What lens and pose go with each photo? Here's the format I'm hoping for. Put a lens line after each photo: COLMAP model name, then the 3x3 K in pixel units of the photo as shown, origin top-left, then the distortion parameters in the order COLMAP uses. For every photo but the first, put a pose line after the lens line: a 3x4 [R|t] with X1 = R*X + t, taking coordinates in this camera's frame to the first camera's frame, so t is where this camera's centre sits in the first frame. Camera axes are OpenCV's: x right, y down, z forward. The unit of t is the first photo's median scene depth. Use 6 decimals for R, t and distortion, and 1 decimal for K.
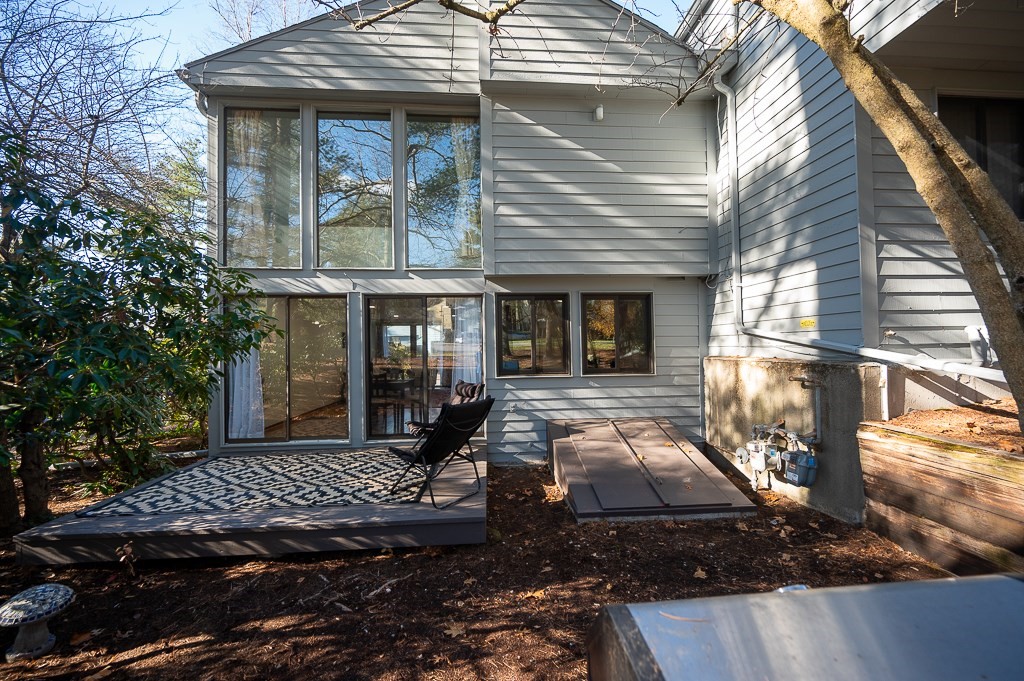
lens RADIAL K [[406.2, 0, 513.8], [0, 406.2, 338.4], [0, 0, 1]] dist [-0.000520, 0.000331]
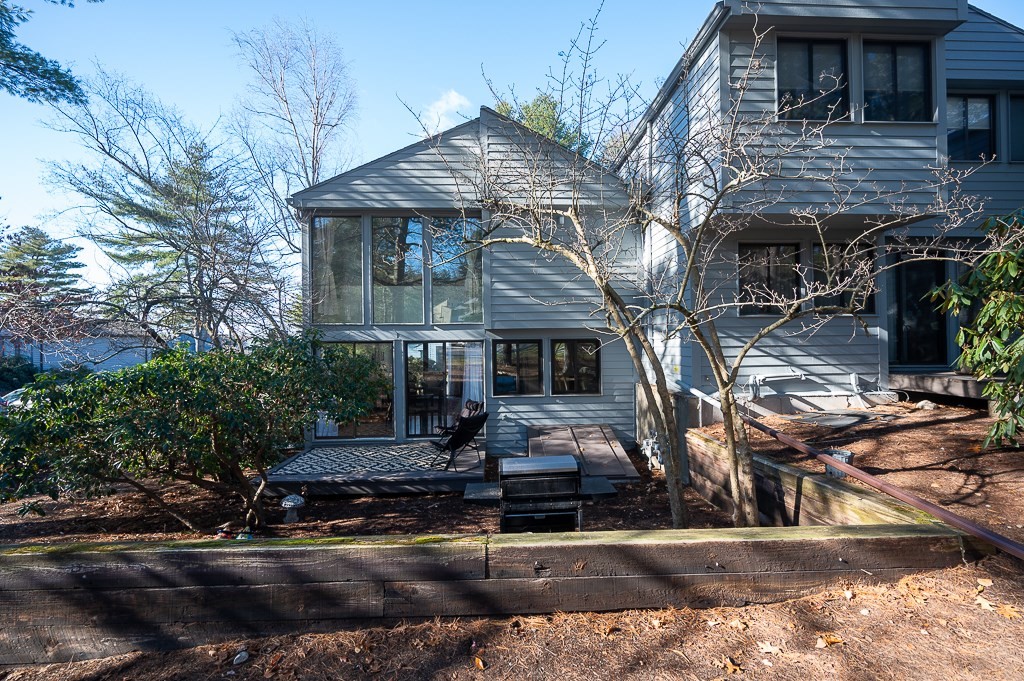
lens RADIAL K [[438.8, 0, 511.4], [0, 438.8, 343.4], [0, 0, 1]] dist [0.001839, -0.000123]
pose [[0.999724, 0.002728, -0.023354, 0.069968], [-0.002356, 0.999870, 0.015956, -0.141141], [0.023394, -0.015897, 0.999600, -0.676871]]
